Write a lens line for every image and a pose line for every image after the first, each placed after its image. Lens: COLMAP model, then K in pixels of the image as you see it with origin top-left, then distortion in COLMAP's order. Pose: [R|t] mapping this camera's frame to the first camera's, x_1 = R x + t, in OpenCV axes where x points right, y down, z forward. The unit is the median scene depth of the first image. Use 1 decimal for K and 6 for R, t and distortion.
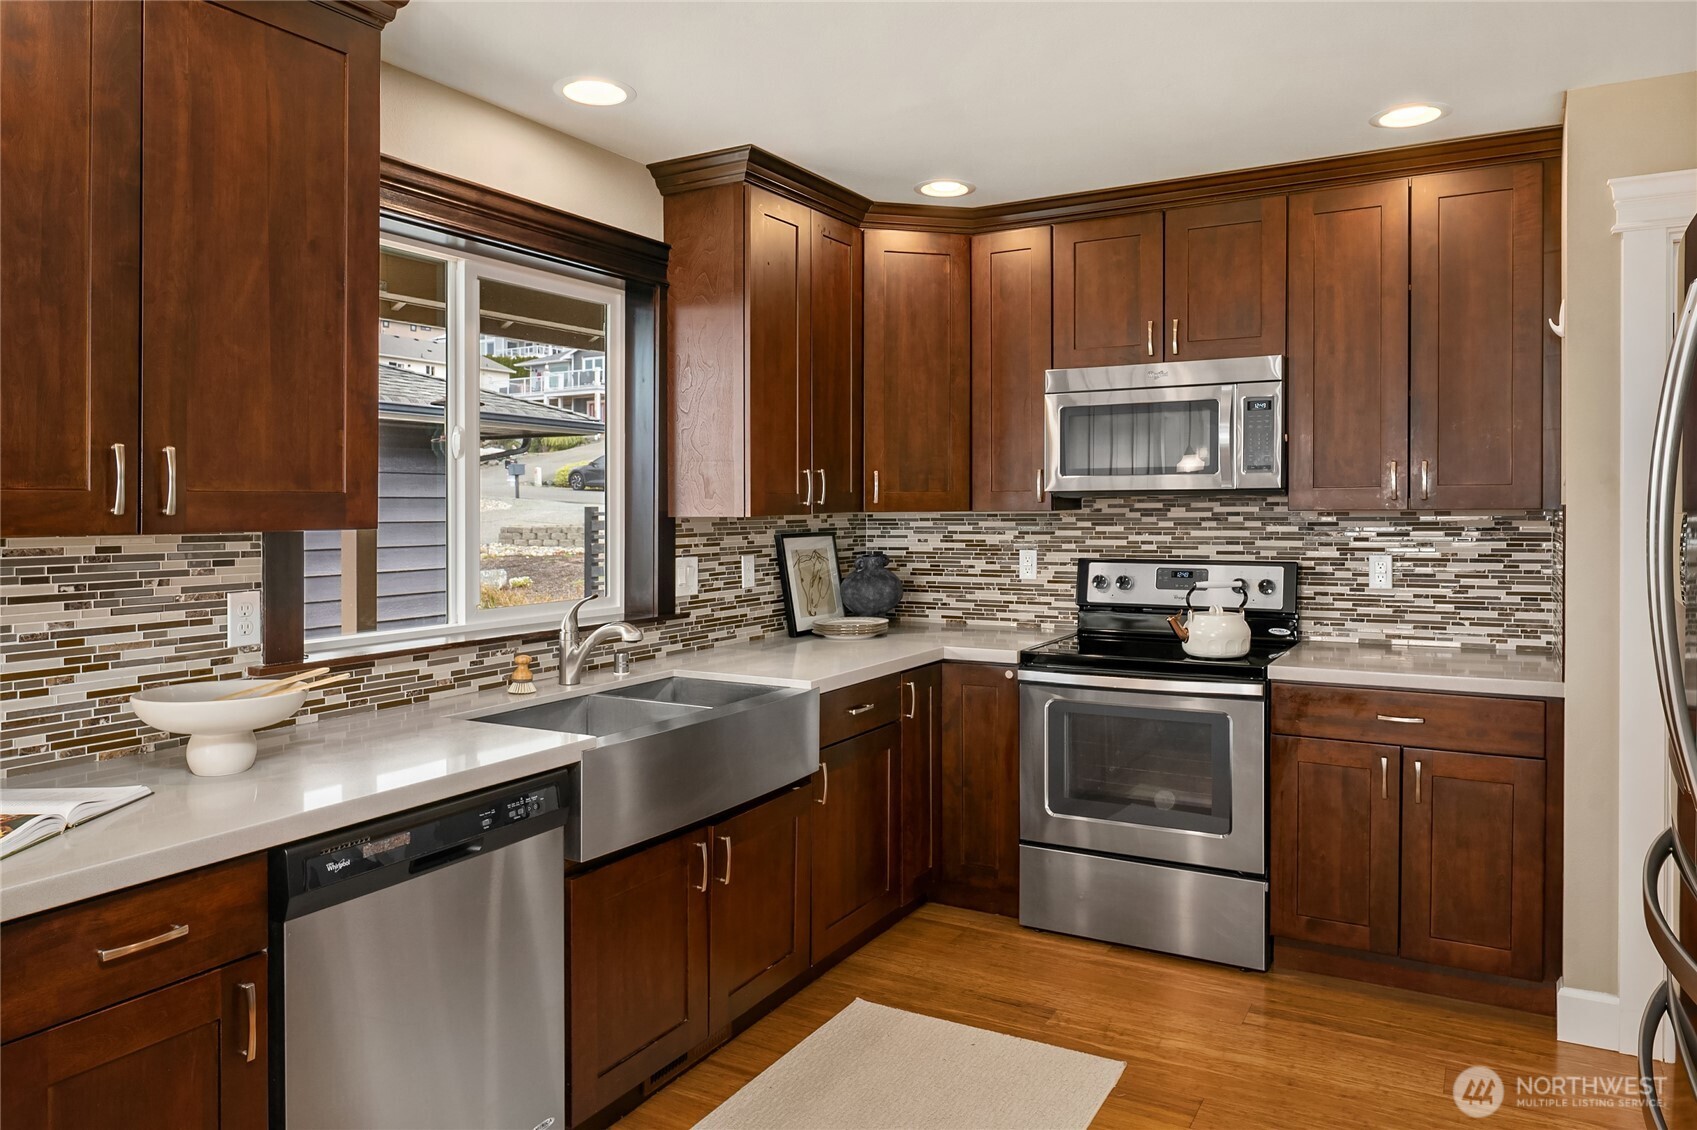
lens RADIAL K [[1130.5, 0, 843.5], [0, 1130.5, 528.1], [0, 0, 1]] dist [0.021812, -0.001334]
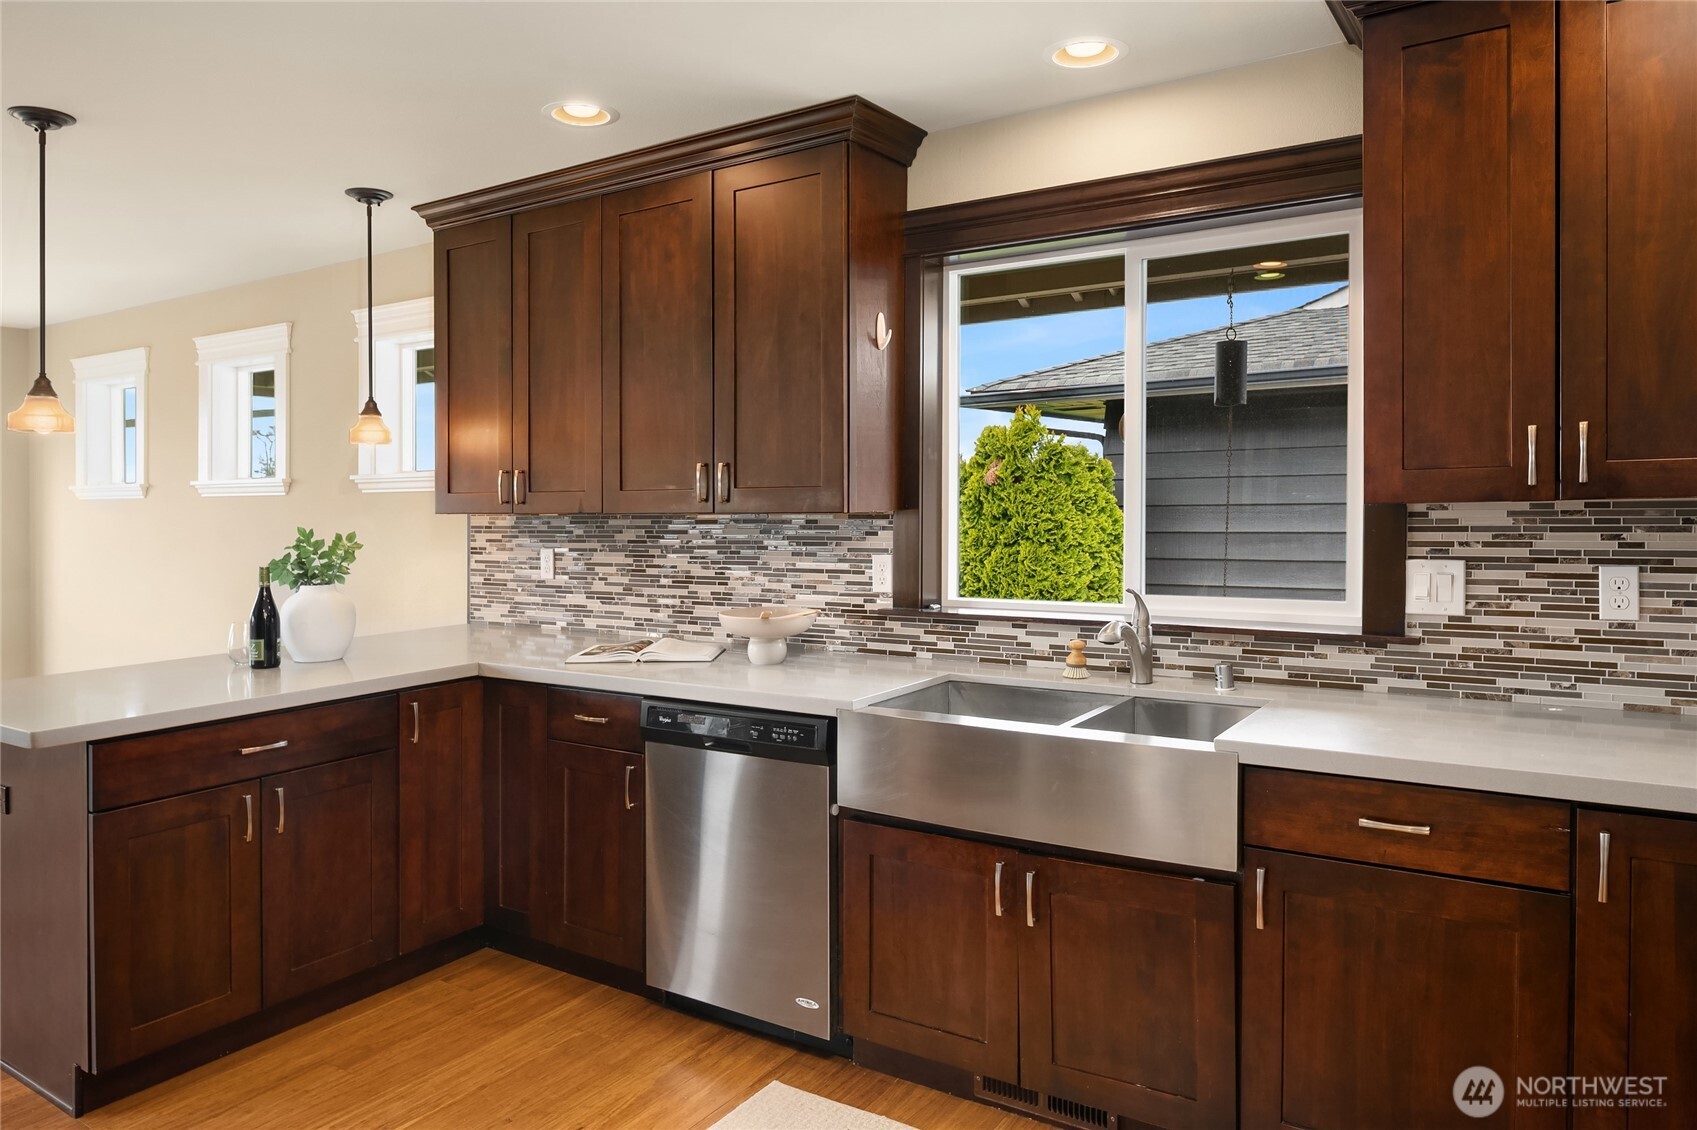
lens RADIAL K [[1130.5, 0, 906.1], [0, 1130.5, 500.1], [0, 0, 1]] dist [0.021812, -0.001334]
pose [[-0.034555, 0.011657, -0.999335, 0.586169], [-0.002227, 0.999929, 0.011741, -0.019158], [0.999400, 0.002632, -0.034527, 0.710287]]
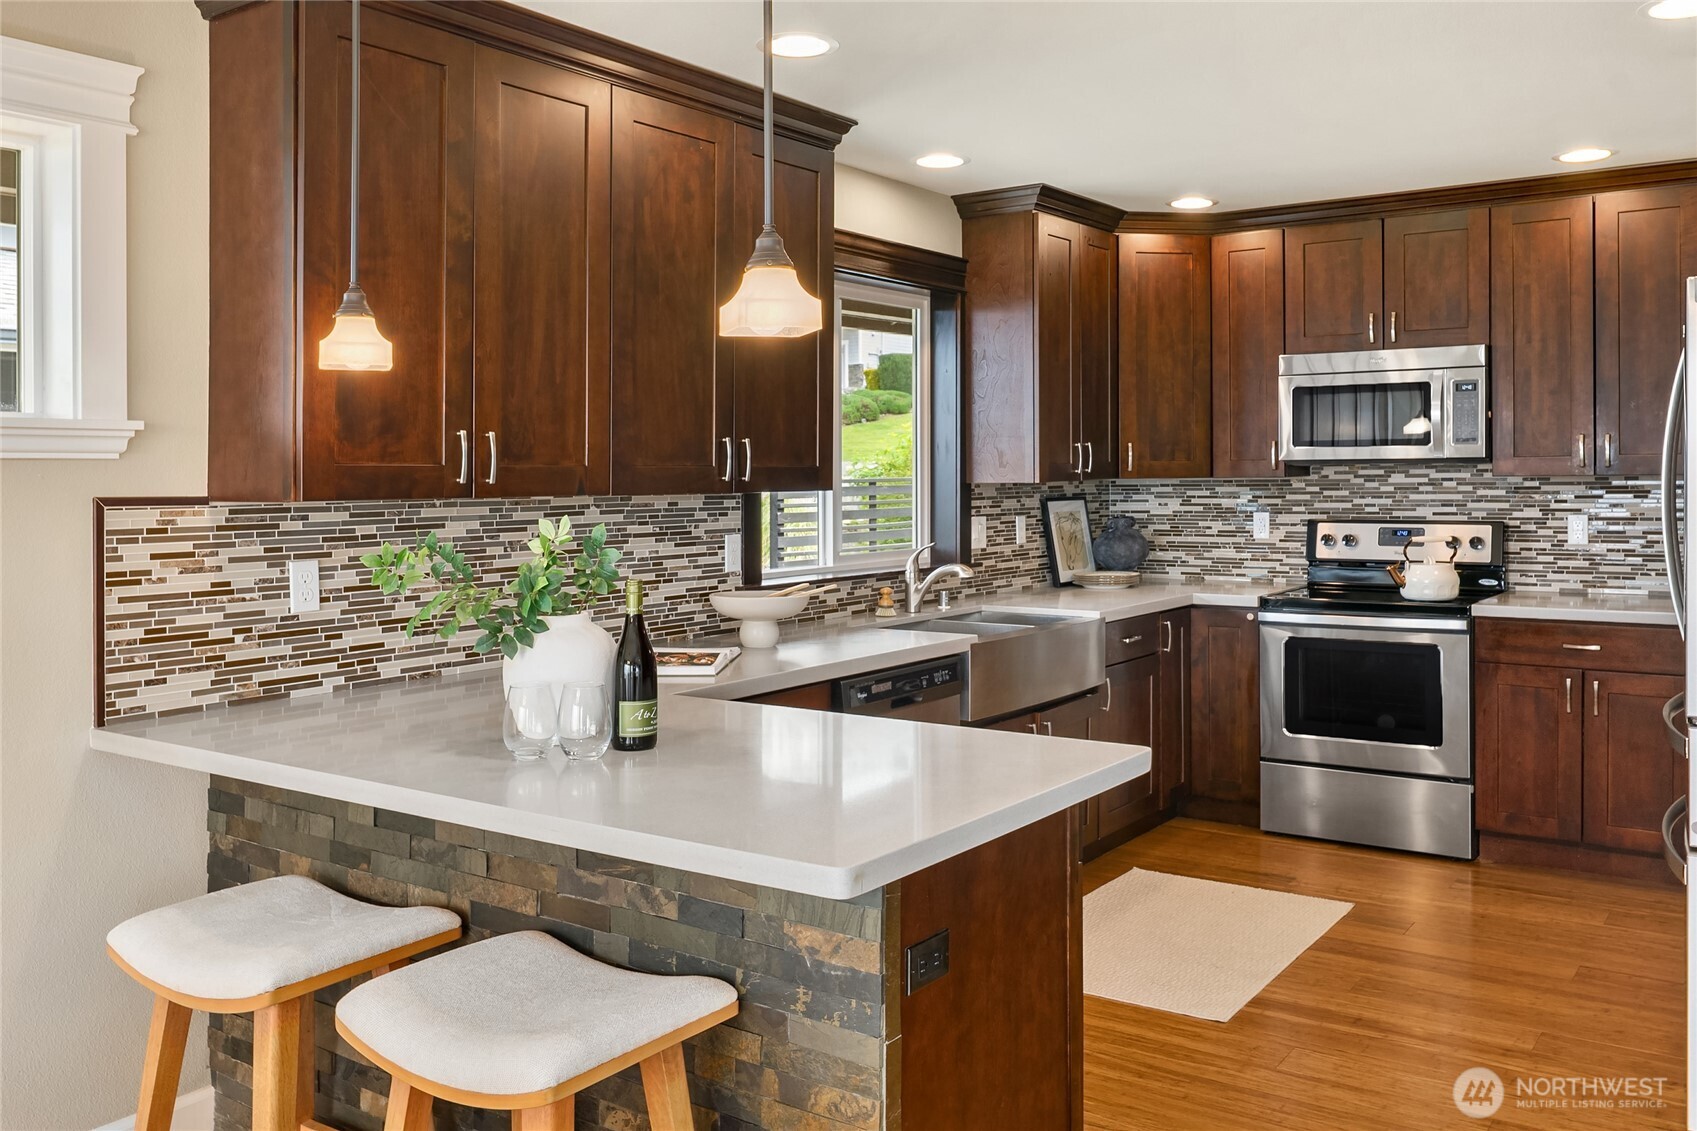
lens RADIAL K [[1415.4, 0, 874.2], [0, 1415.4, 487.0], [0, 0, 1]] dist [-0.006962, 0.019772]
pose [[0.997207, -0.002724, -0.074633, -0.139587], [0.002014, 0.999952, -0.009576, 0.008667], [0.074655, 0.009399, 0.997165, -0.519094]]
